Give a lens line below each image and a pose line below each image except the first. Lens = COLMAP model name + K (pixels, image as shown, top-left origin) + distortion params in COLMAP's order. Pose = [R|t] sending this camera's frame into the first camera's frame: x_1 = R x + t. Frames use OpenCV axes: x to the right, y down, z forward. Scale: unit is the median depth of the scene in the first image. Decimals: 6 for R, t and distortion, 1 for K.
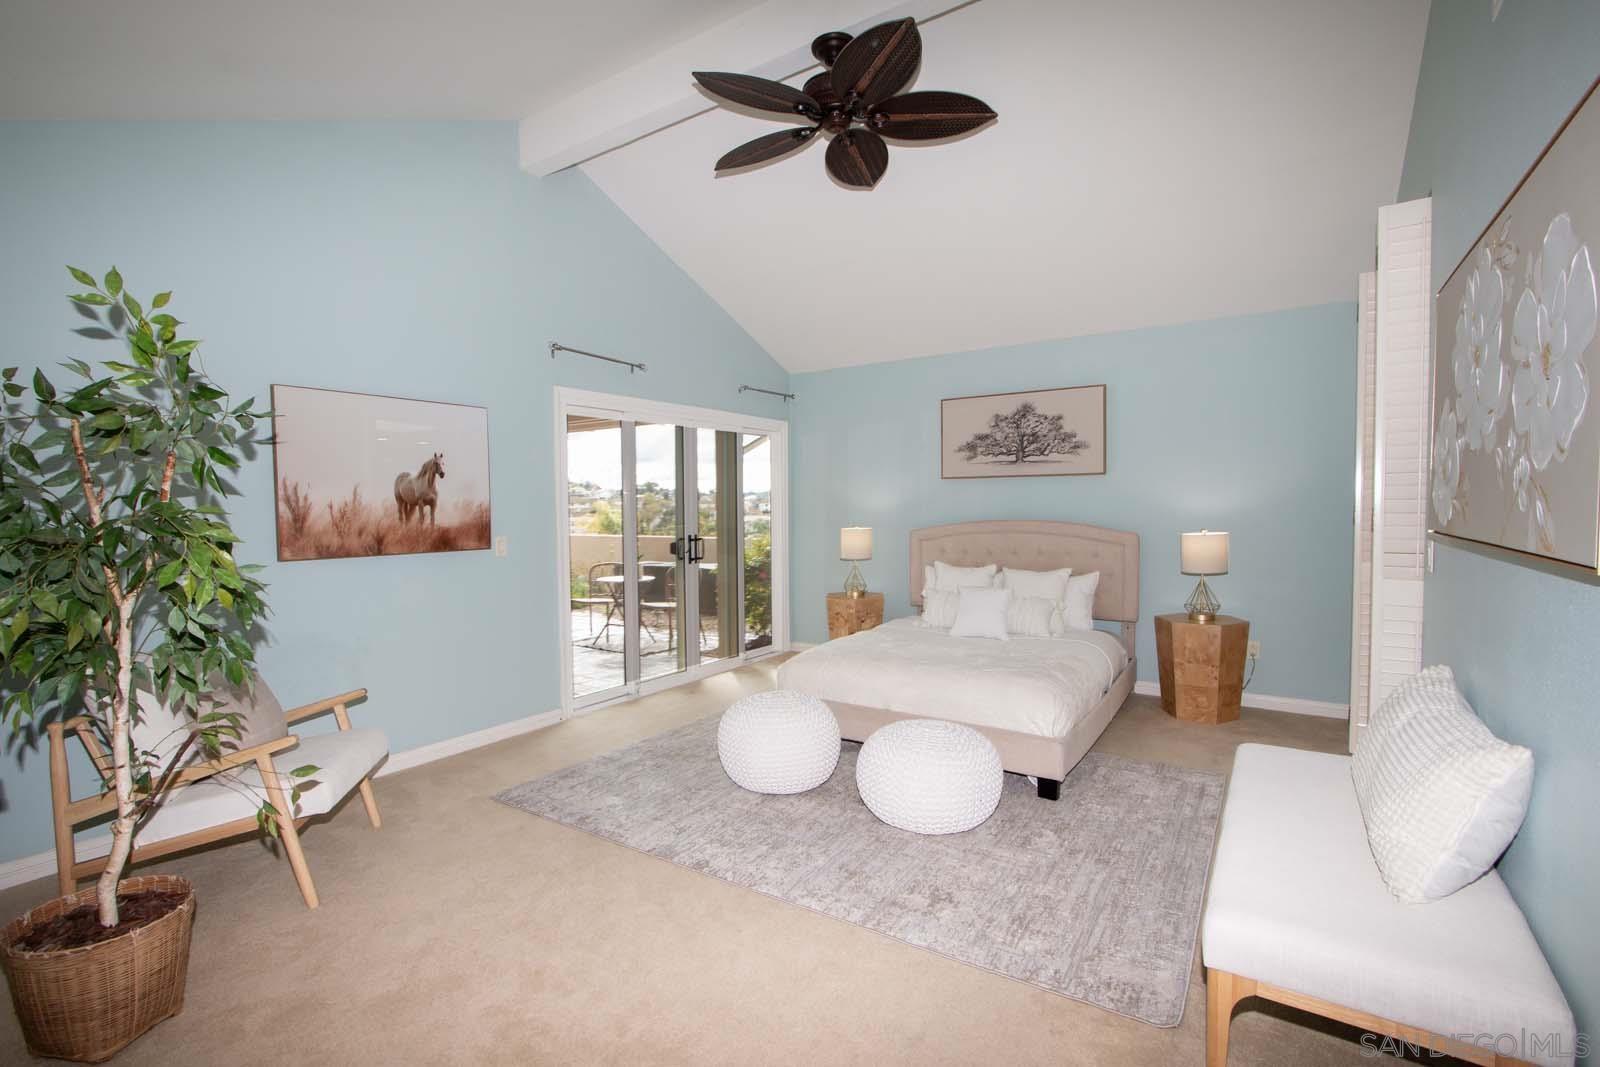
lens RADIAL K [[742.1, 0, 797.9], [0, 742.1, 533.9], [0, 0, 1]] dist [-0.010080, 0.001258]
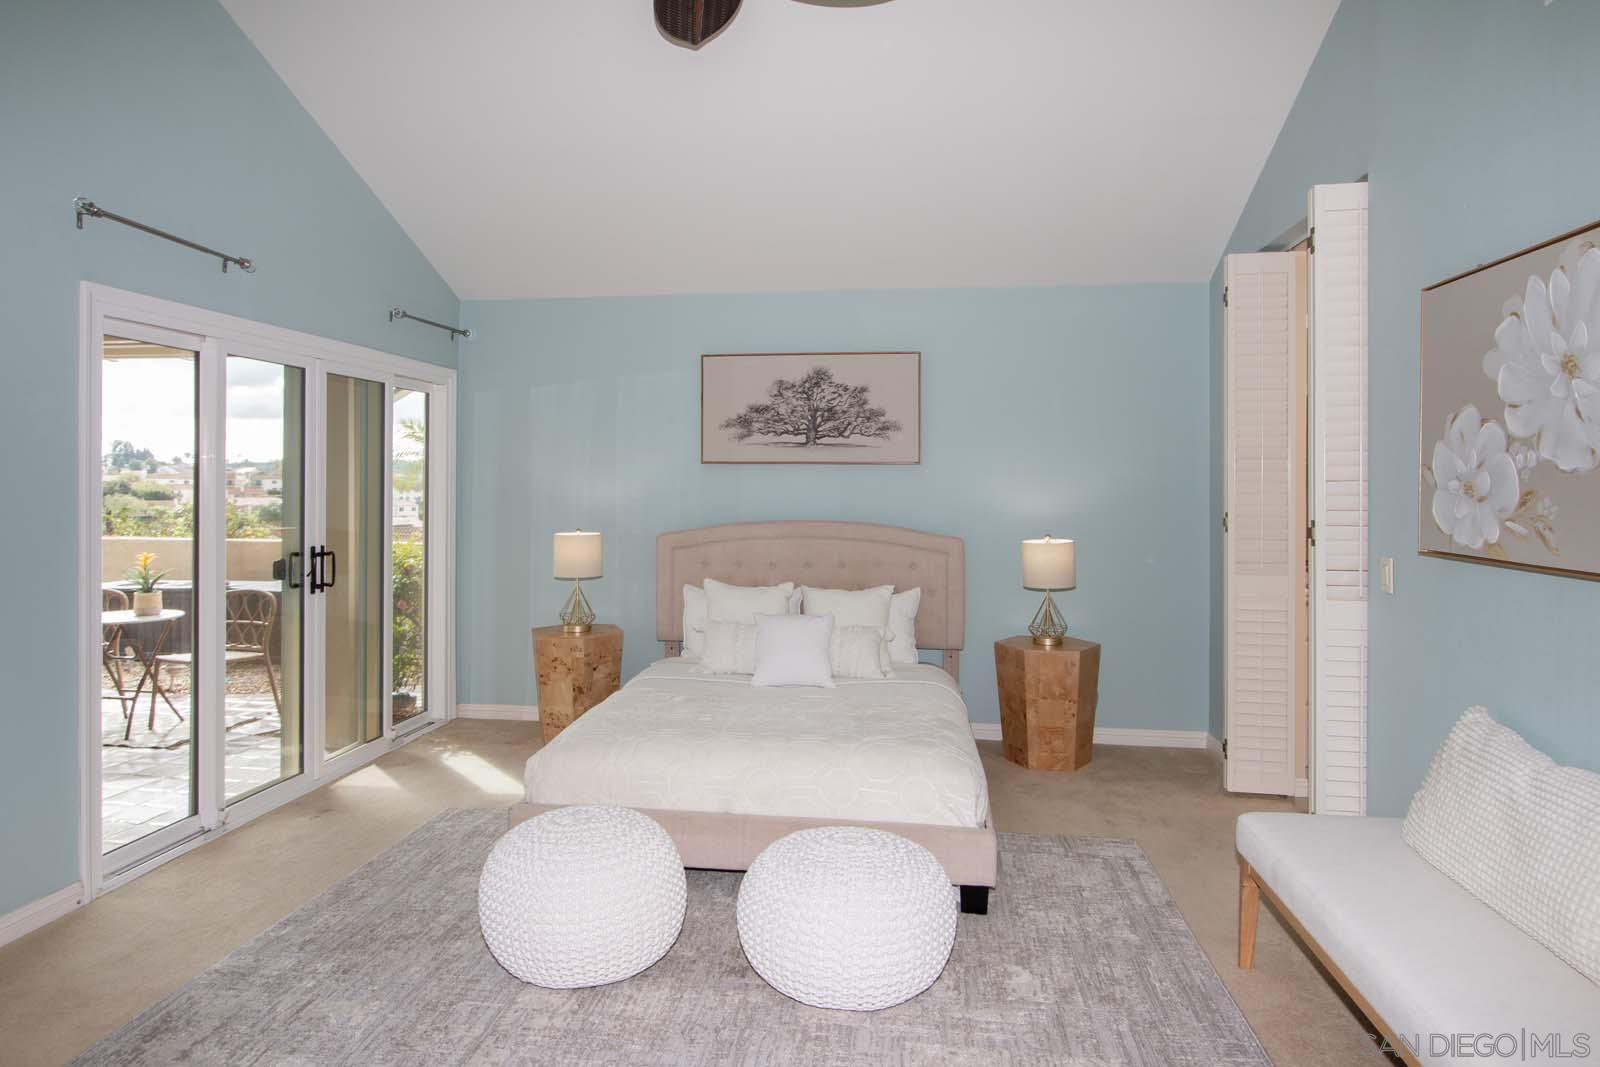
lens RADIAL K [[956.4, 0, 796.0], [0, 956.4, 478.6], [0, 0, 1]] dist [-0.005564, 0.002489]
pose [[0.894946, 0.015644, 0.445899, -0.165448], [0.004626, 0.999006, -0.044333, -0.020452], [-0.446150, 0.041739, 0.893985, 0.143971]]
